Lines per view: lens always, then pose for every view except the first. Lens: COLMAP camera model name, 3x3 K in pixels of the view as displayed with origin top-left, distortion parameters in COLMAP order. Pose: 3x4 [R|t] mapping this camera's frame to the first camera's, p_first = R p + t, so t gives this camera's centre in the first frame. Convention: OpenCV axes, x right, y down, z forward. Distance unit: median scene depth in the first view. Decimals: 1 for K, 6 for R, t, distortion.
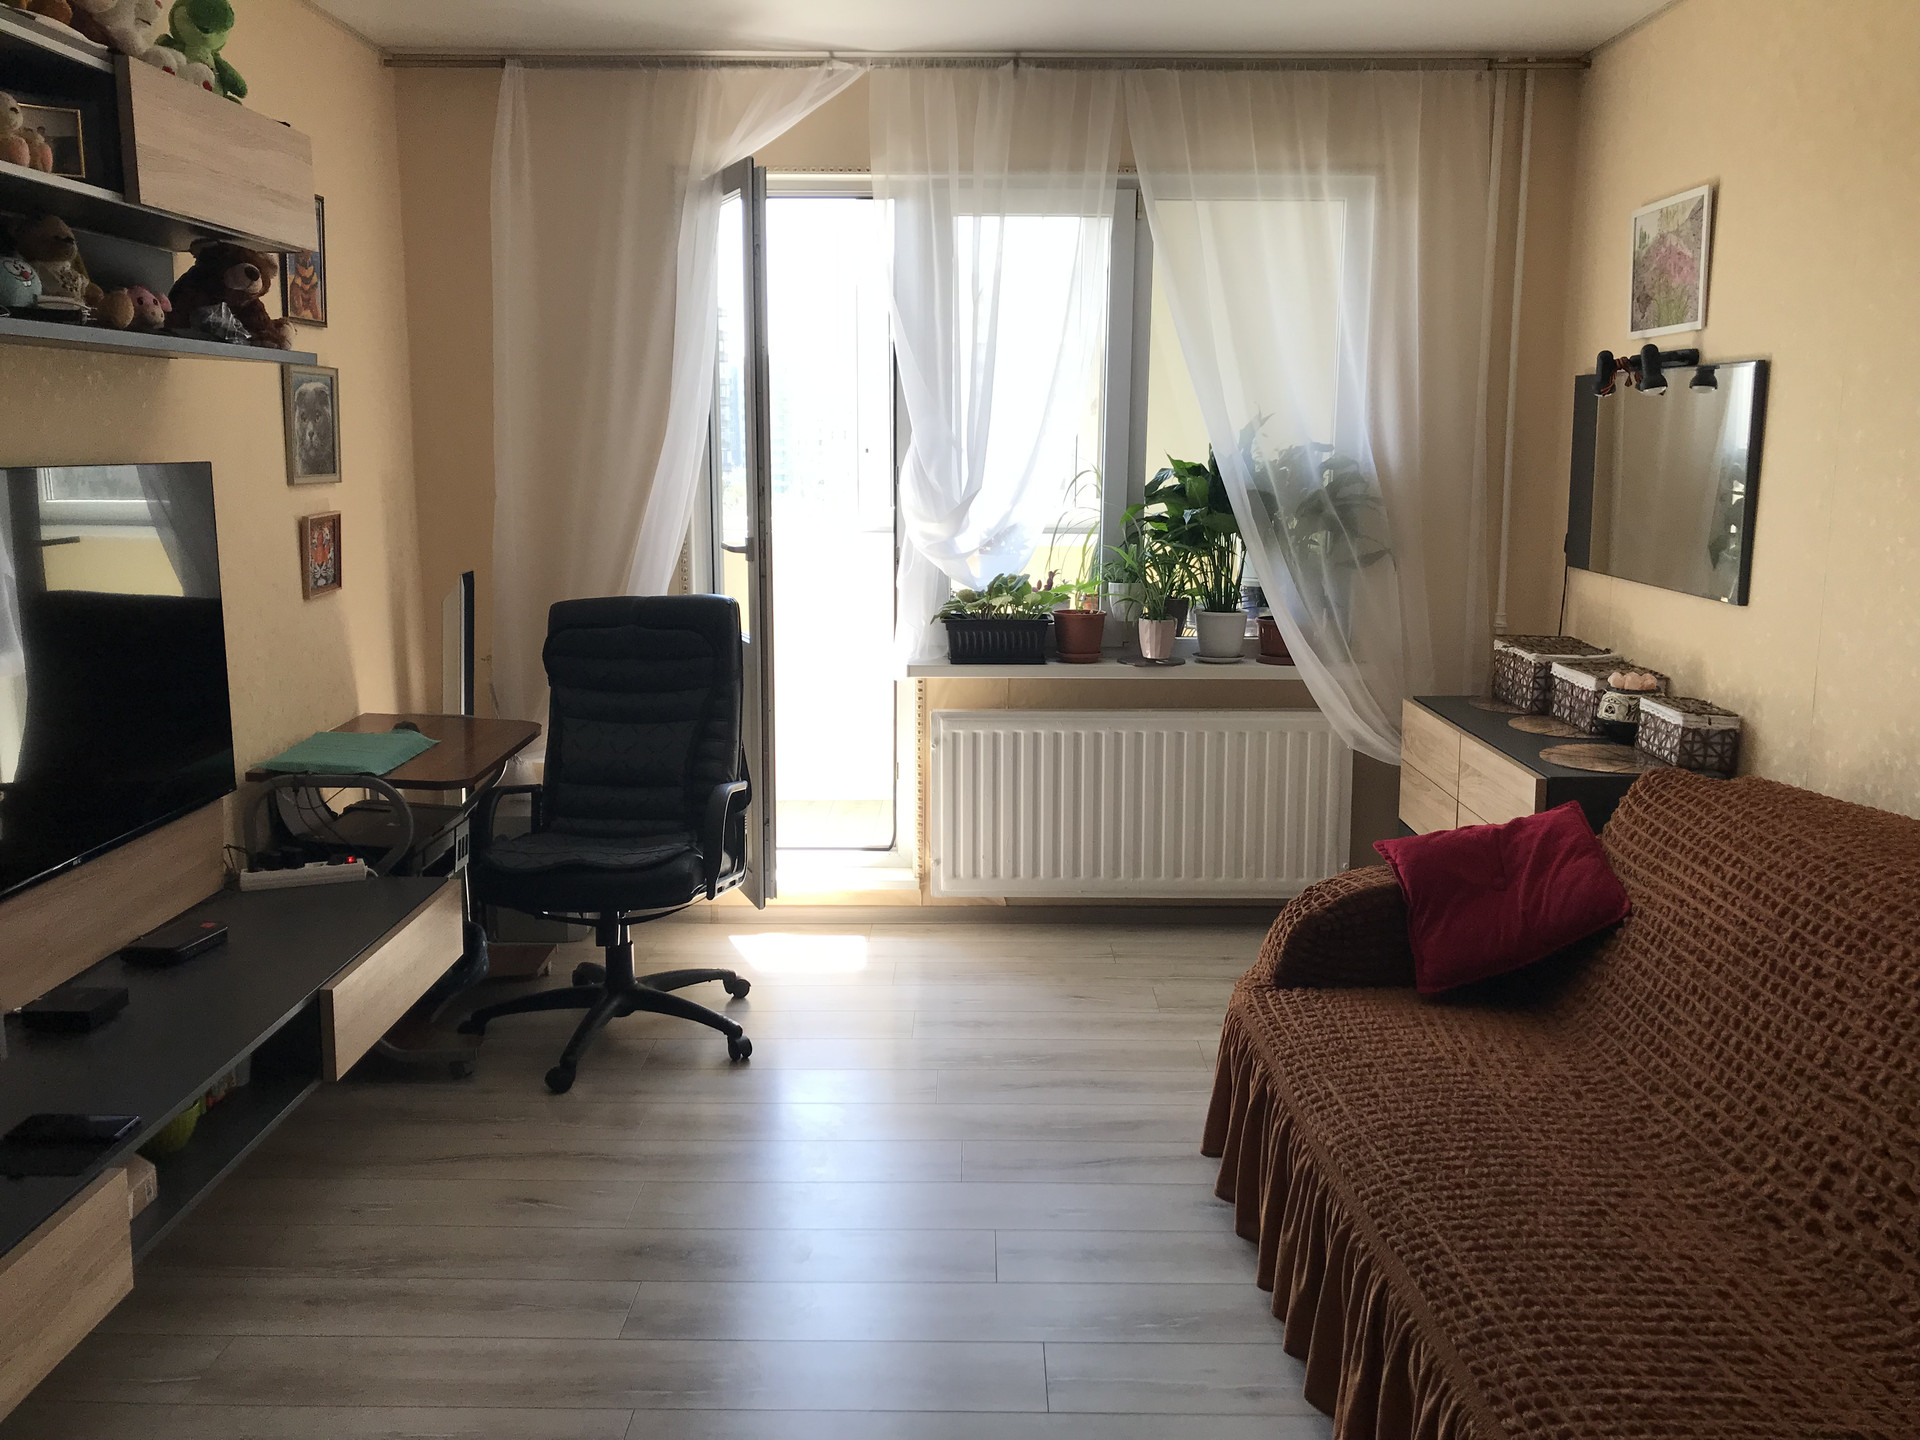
lens RADIAL K [[1586.2, 0, 960.0], [0, 1586.2, 720.0], [0, 0, 1]] dist [0.084811, -0.087070]
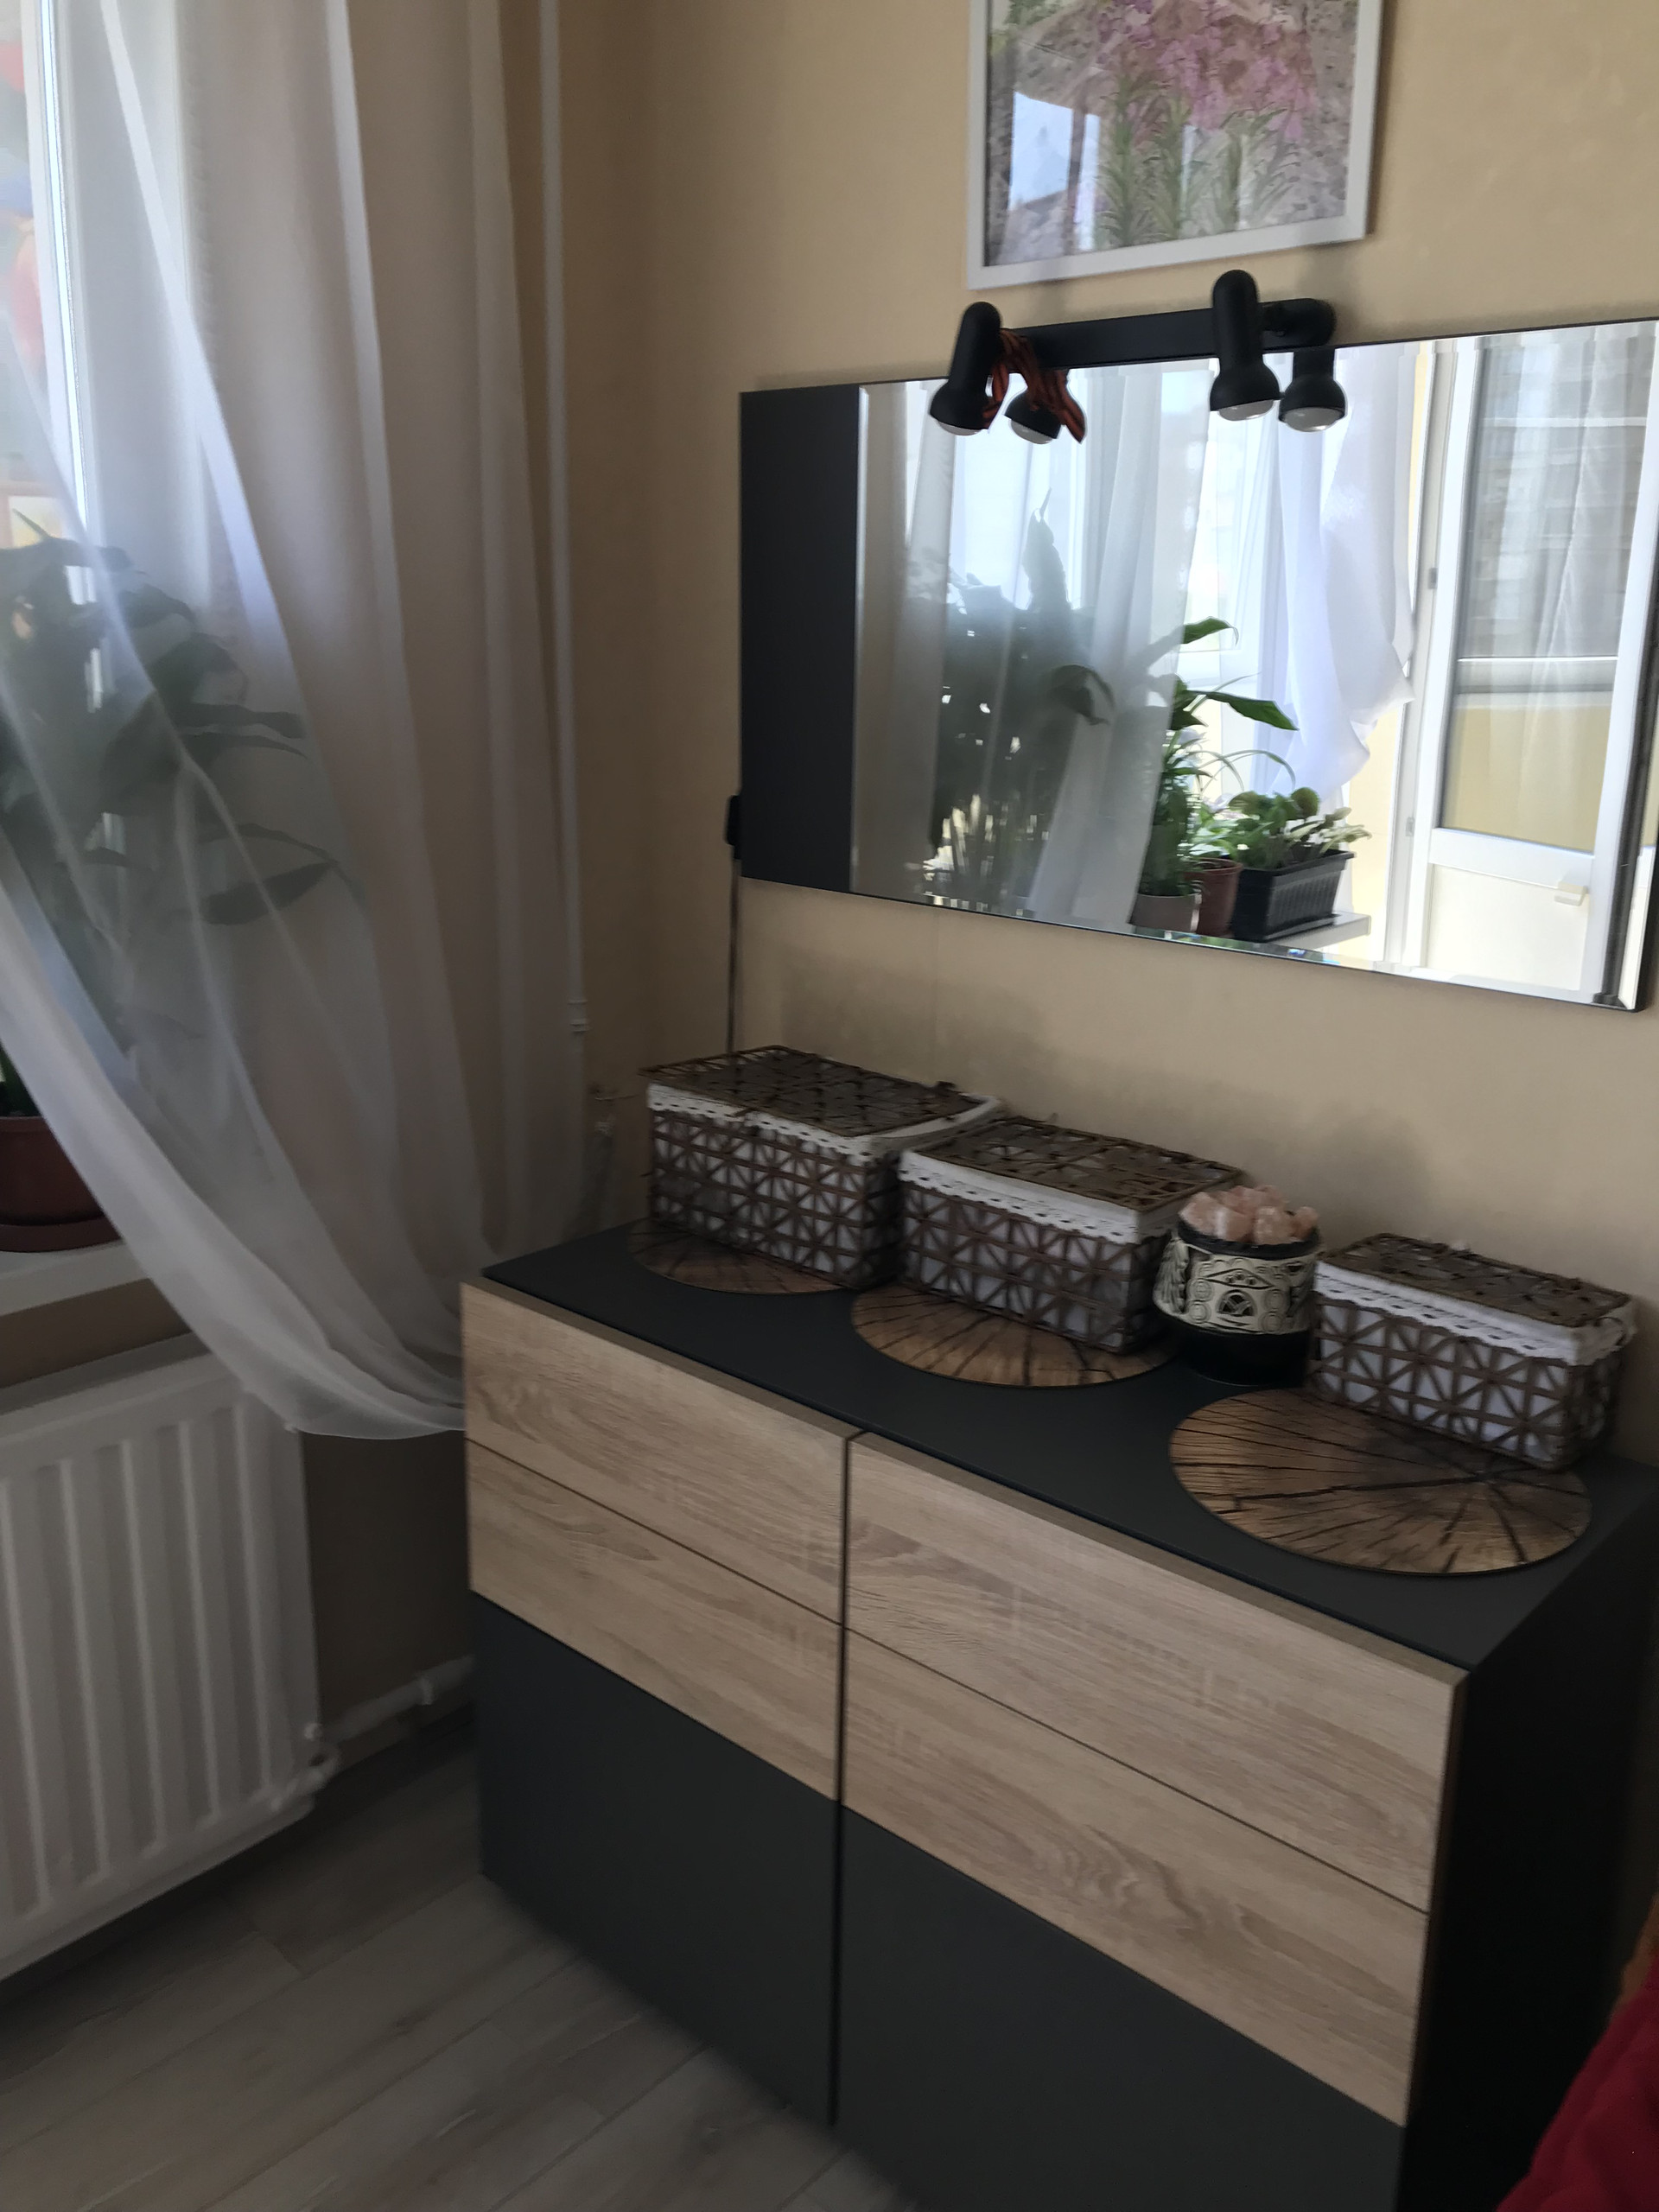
lens RADIAL K [[1827.5, 0, 821.6], [0, 1827.5, 1069.5], [0, 0, 1]] dist [0.084811, -0.087070]
pose [[0.658267, -0.174479, 0.732285, 0.042248], [0.114916, 0.984658, 0.131310, -0.119792], [-0.743961, -0.002286, 0.668219, 0.753651]]
